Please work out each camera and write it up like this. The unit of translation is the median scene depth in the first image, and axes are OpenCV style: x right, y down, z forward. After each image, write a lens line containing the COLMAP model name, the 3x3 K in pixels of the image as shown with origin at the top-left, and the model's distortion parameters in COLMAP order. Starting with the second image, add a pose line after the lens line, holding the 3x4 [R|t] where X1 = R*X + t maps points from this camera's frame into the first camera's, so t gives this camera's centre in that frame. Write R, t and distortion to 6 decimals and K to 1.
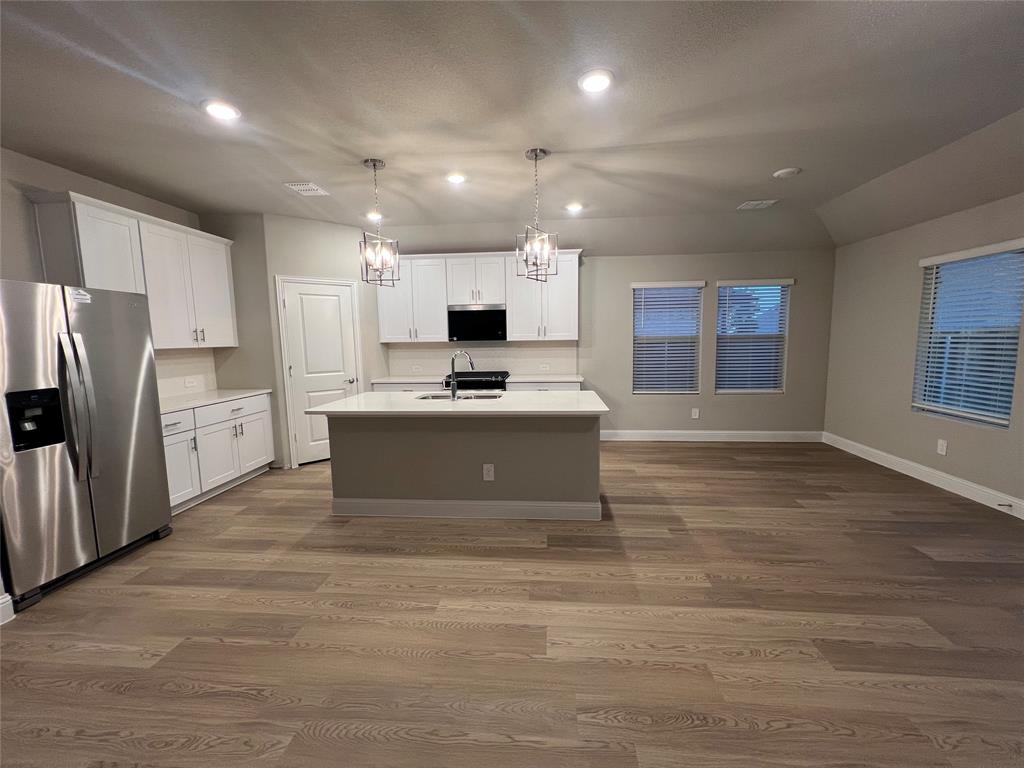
lens RADIAL K [[408.7, 0, 513.4], [0, 408.7, 385.1], [0, 0, 1]] dist [-0.004537, 0.000062]
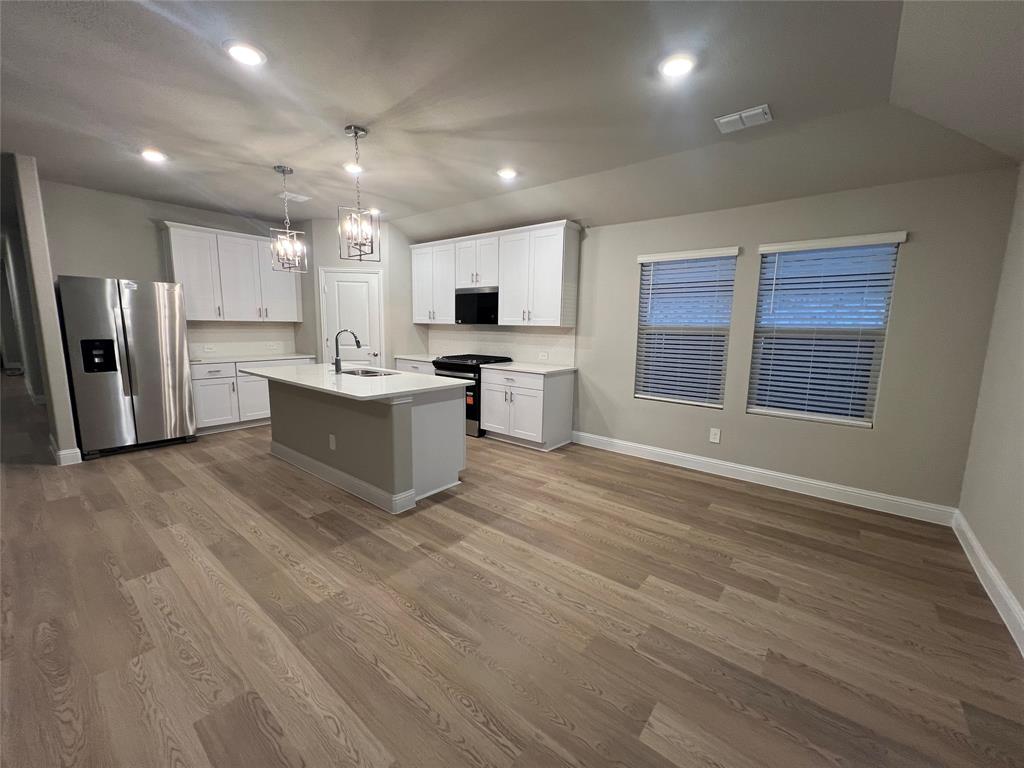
lens RADIAL K [[407.9, 0, 512.7], [0, 407.9, 385.3], [0, 0, 1]] dist [-0.003777, 0.001172]
pose [[0.830826, 0.111966, -0.545152, 0.911009], [-0.094695, 0.993710, 0.059775, -0.046397], [0.548416, 0.001961, 0.836203, 0.357889]]
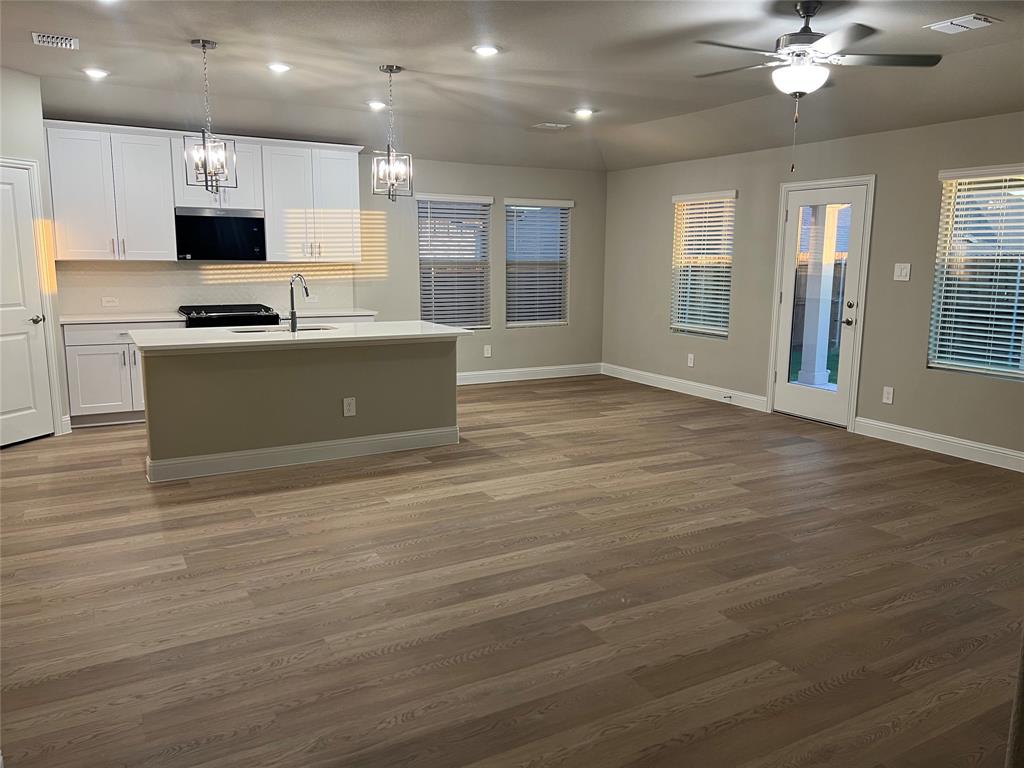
lens RADIAL K [[765.5, 0, 515.7], [0, 765.5, 379.8], [0, 0, 1]] dist [0.055535, -0.062833]
pose [[0.824268, -0.067748, 0.562132, -0.721761], [0.042981, 0.997438, 0.057187, 0.069870], [-0.564566, -0.022976, 0.825068, -0.641106]]
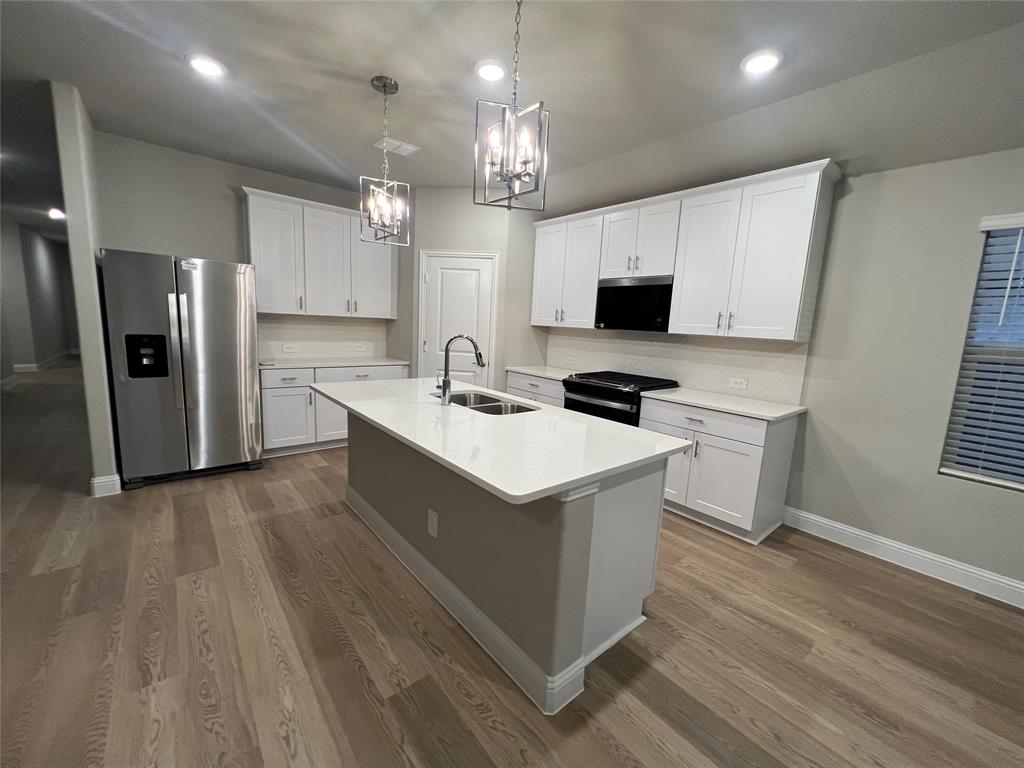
lens RADIAL K [[407.9, 0, 512.8], [0, 407.9, 386.0], [0, 0, 1]] dist [-0.003777, 0.001172]
pose [[0.706815, 0.159869, -0.689097, 0.441225], [-0.143273, 0.986292, 0.081861, -0.072748], [0.692738, 0.040869, 0.720031, 0.614116]]
